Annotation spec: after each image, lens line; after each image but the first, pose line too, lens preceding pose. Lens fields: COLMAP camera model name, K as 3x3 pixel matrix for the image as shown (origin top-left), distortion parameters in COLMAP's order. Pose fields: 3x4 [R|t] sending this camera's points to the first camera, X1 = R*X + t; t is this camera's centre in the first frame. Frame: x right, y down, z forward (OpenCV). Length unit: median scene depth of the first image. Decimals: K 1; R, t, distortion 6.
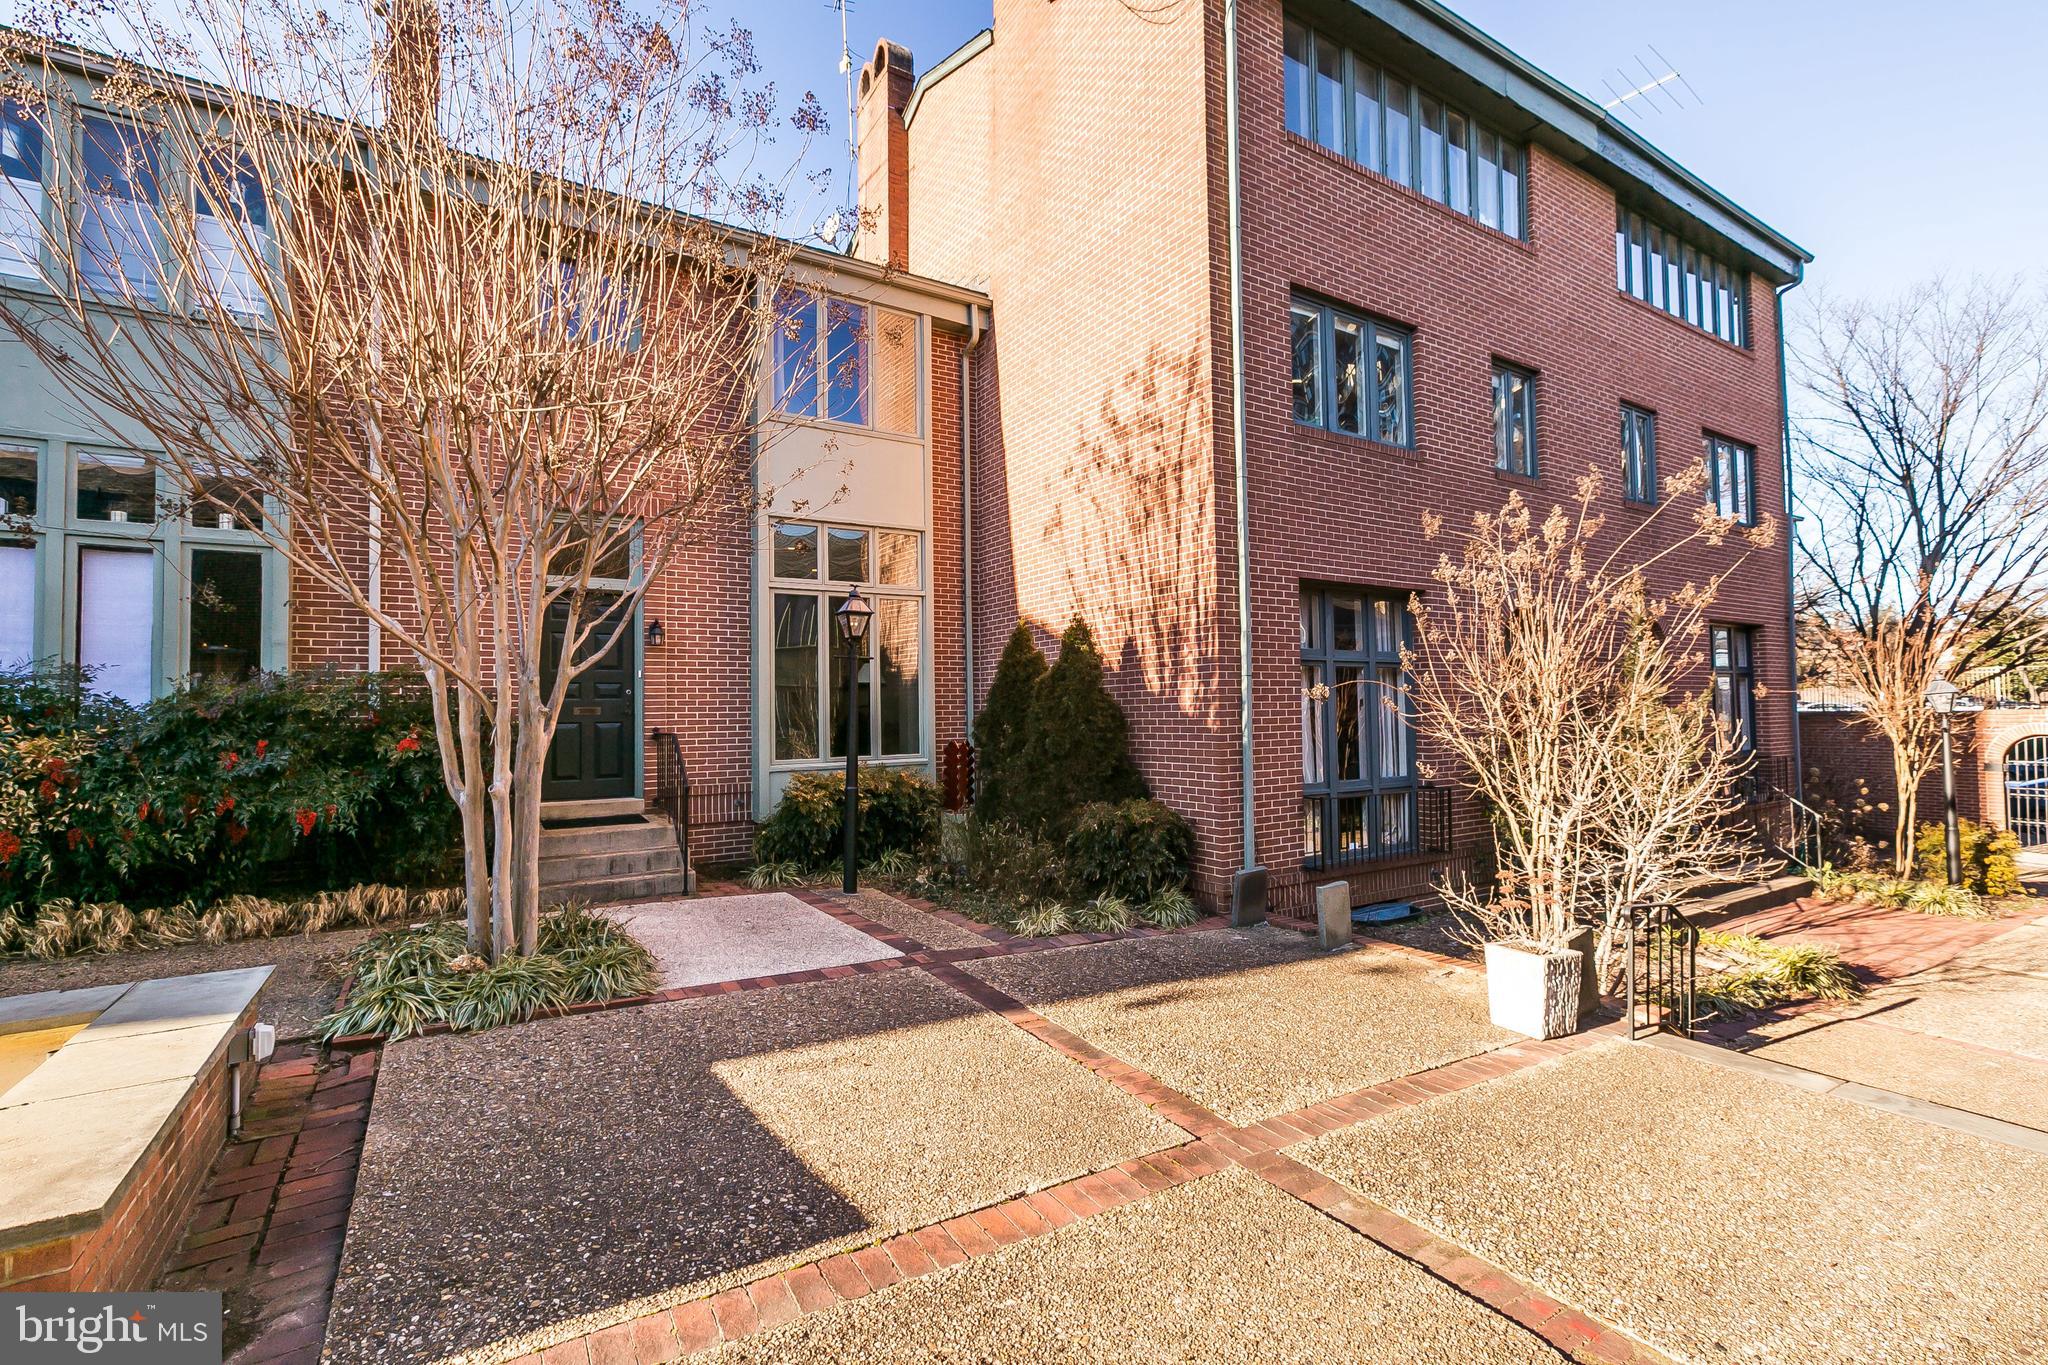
lens RADIAL K [[924.0, 0, 1025.1], [0, 924.0, 672.4], [0, 0, 1]] dist [0.004012, 0.000078]
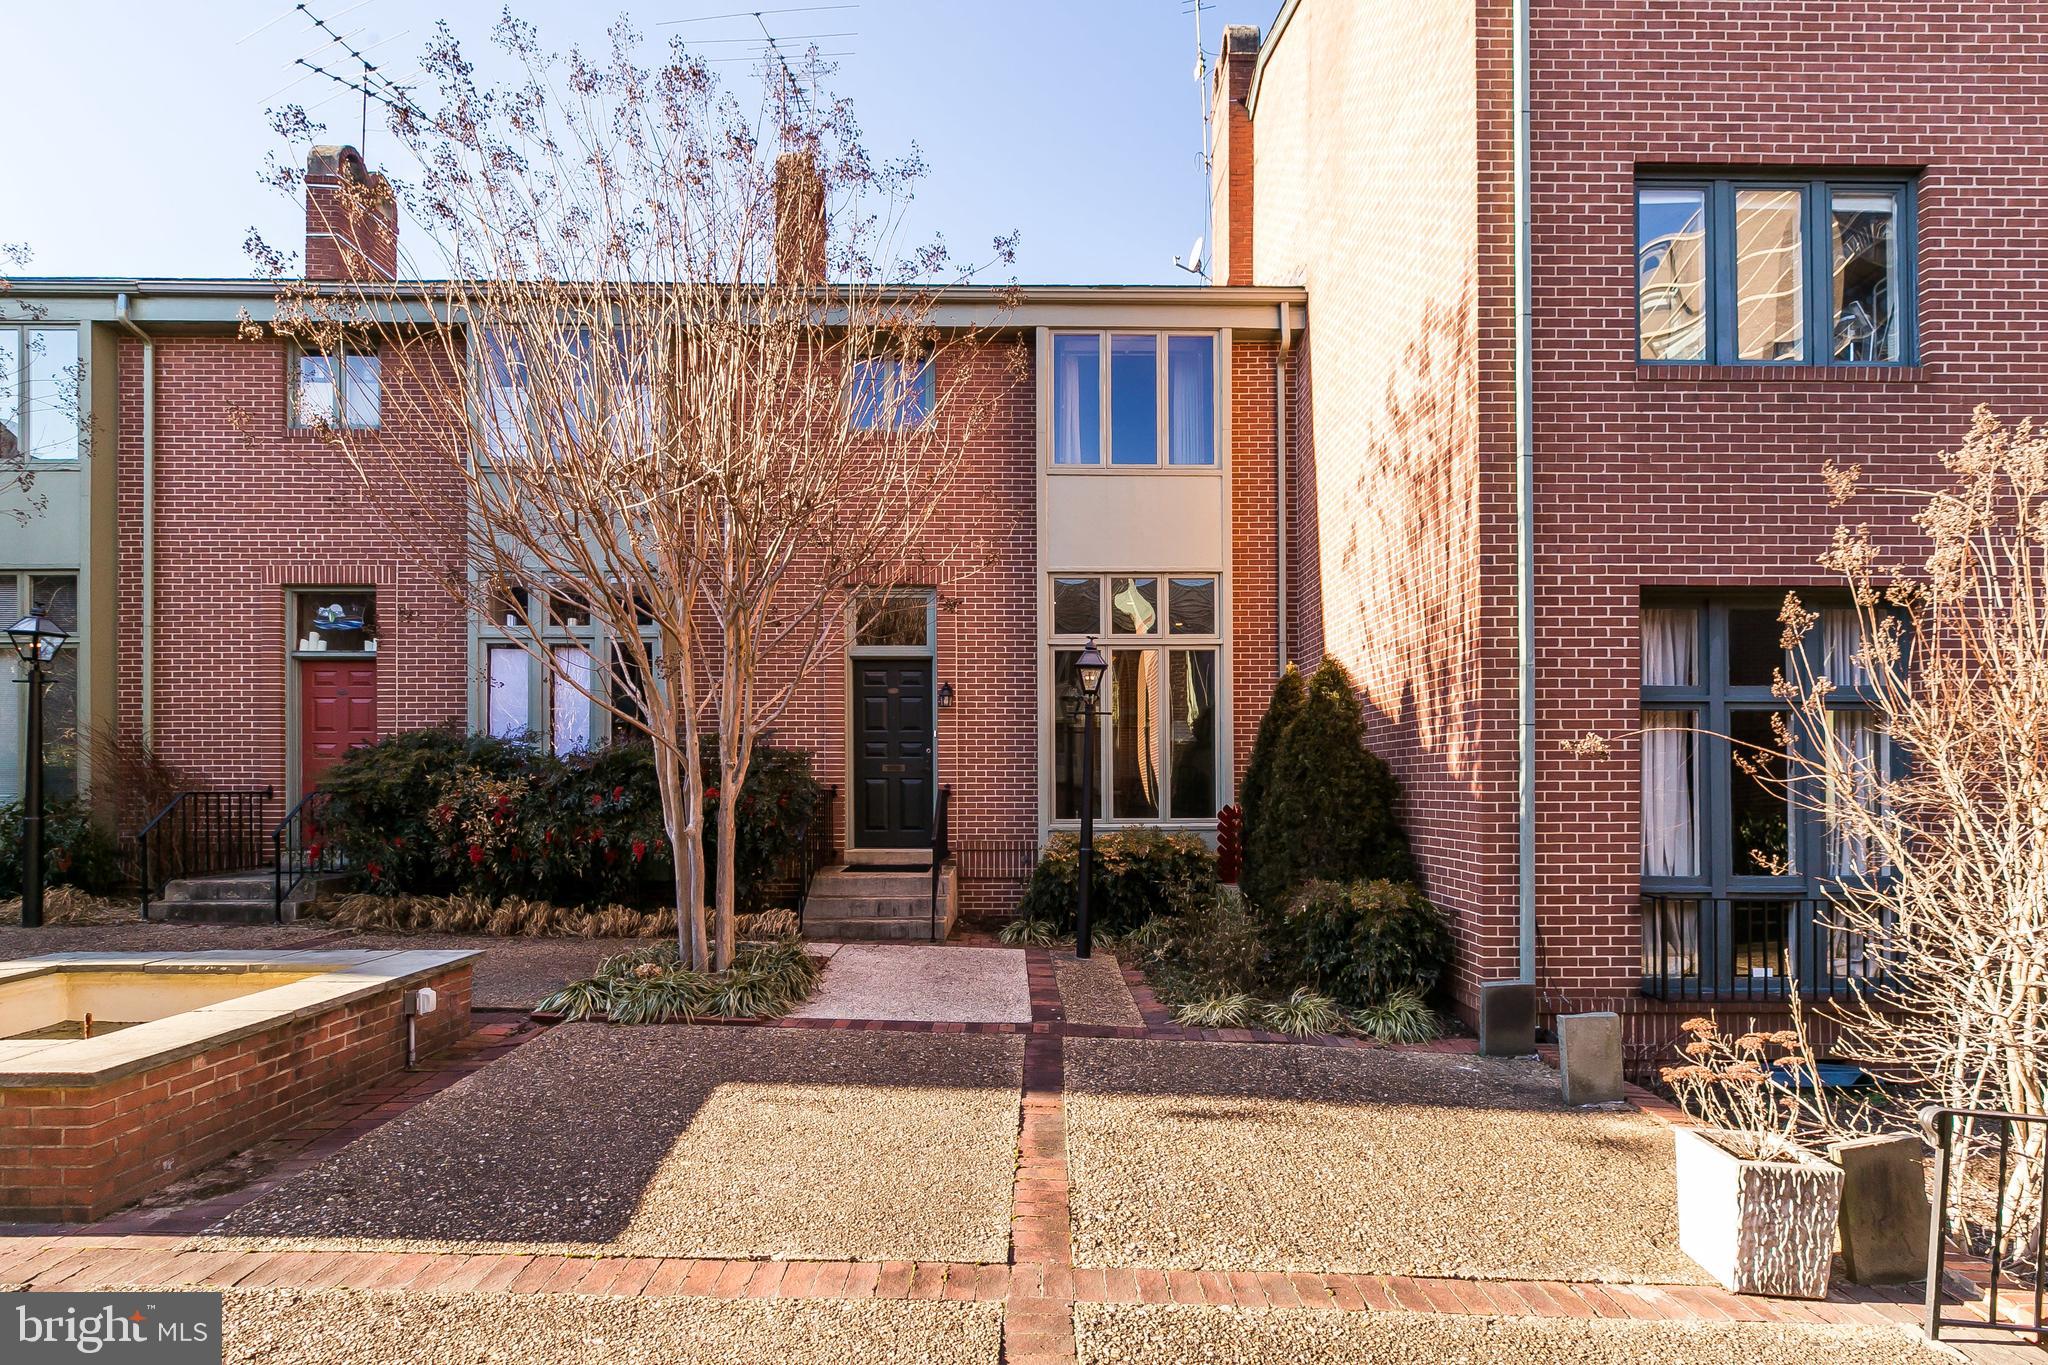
lens RADIAL K [[969.0, 0, 1031.9], [0, 969.0, 769.9], [0, 0, 1]] dist [0.004917, -0.000292]
pose [[0.848664, 0.007330, -0.528882, 0.312535], [0.011002, 0.999443, 0.031506, 0.010677], [0.528818, -0.032557, 0.848110, 0.124530]]
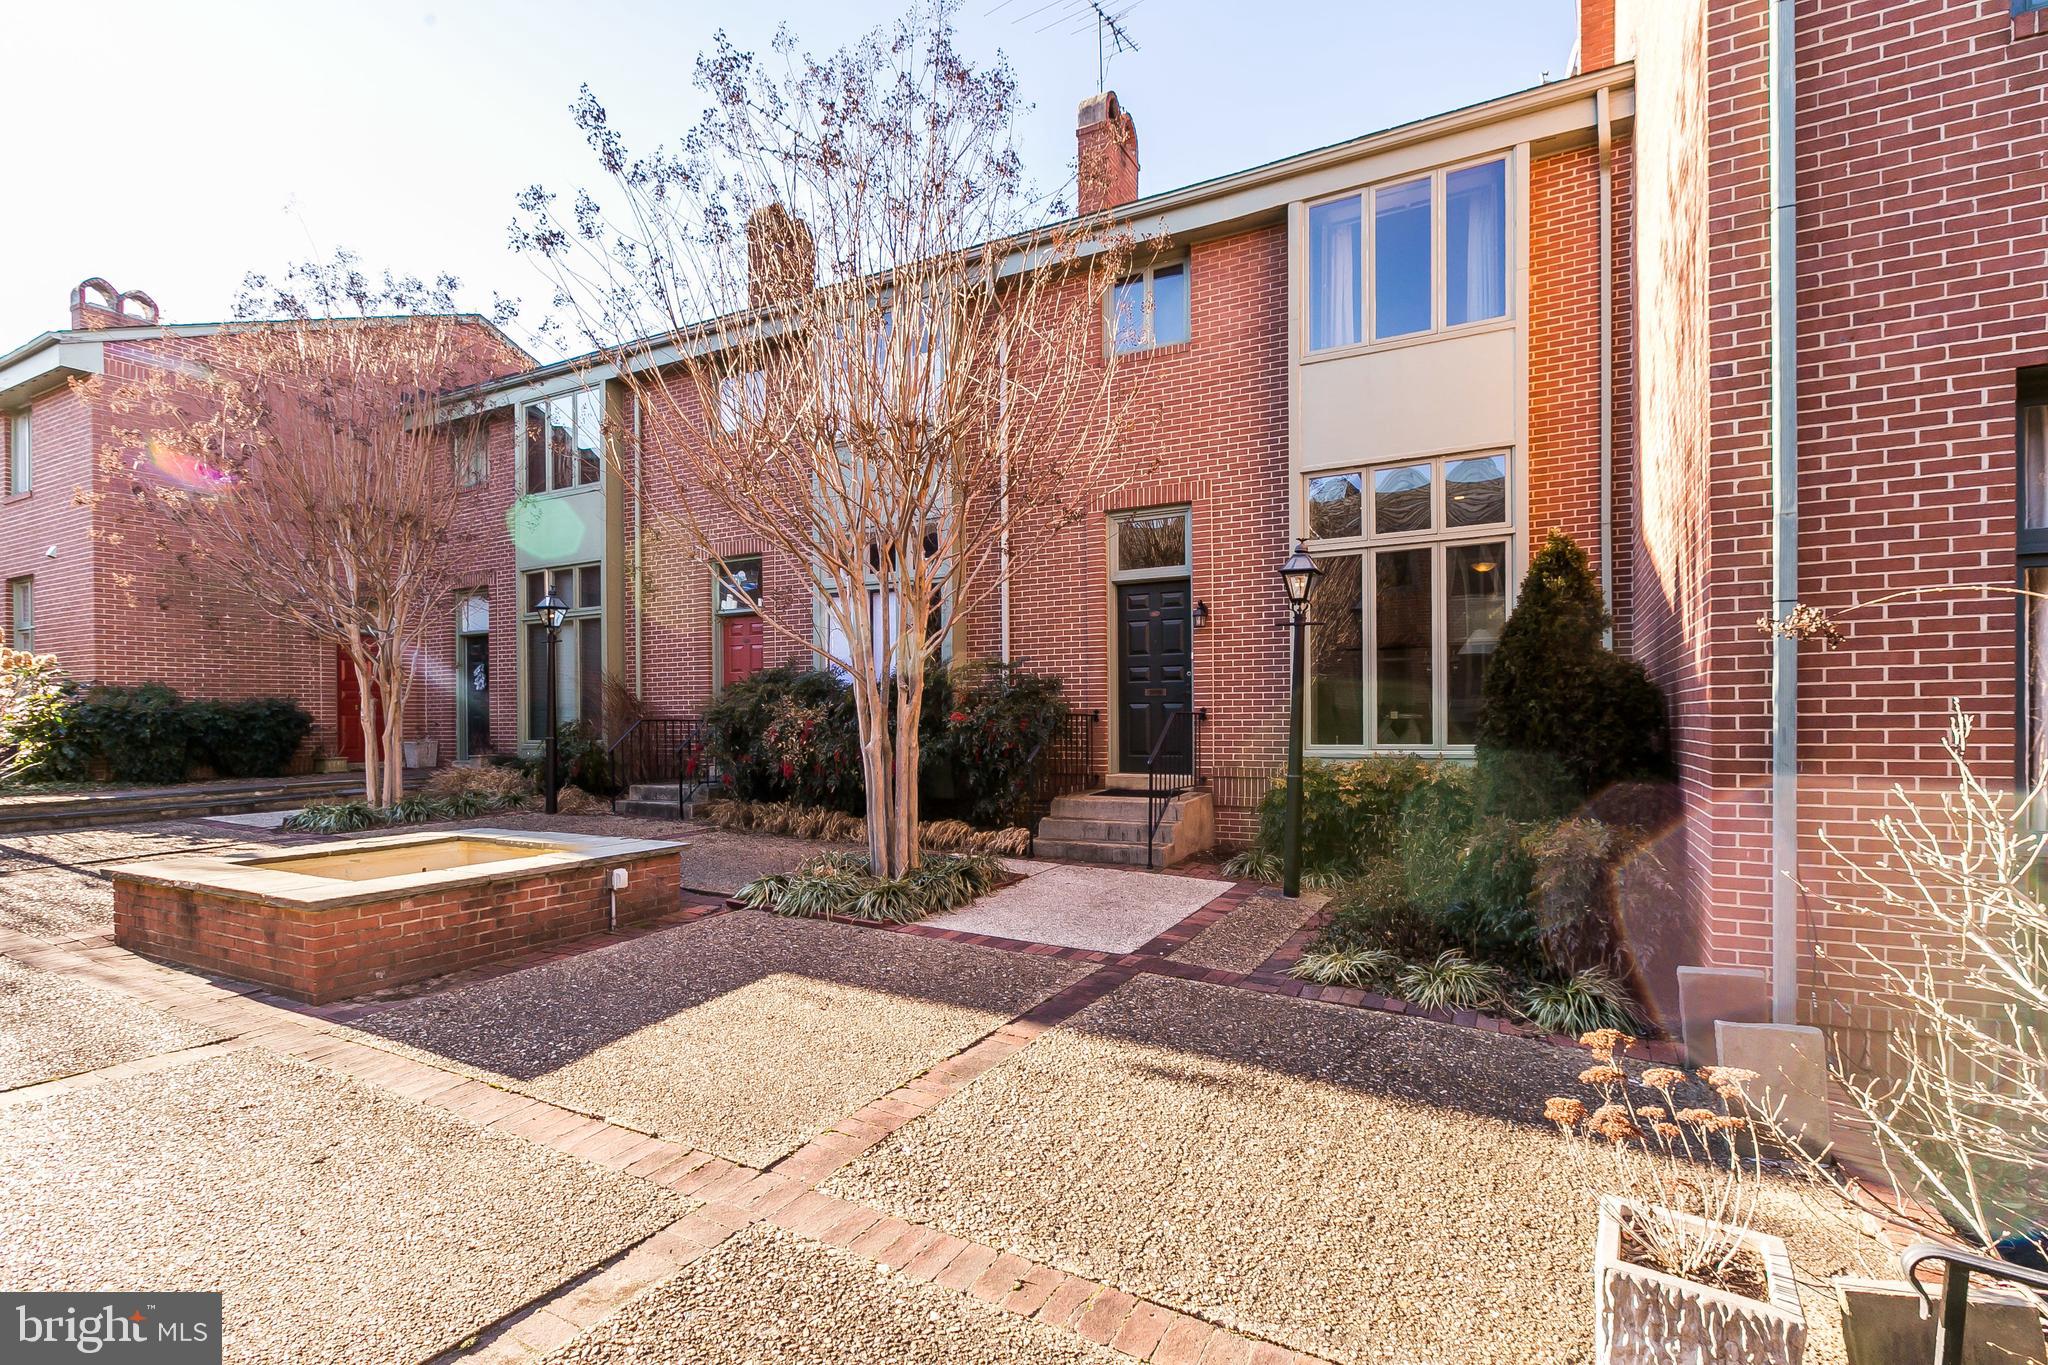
lens RADIAL K [[957.9, 0, 1041.7], [0, 957.9, 717.7], [0, 0, 1]] dist [0.002030, 0.000542]
pose [[0.494029, 0.009242, -0.869396, 0.494823], [0.037873, 0.998766, 0.032139, 0.034627], [0.868620, -0.048804, 0.493069, 0.376071]]
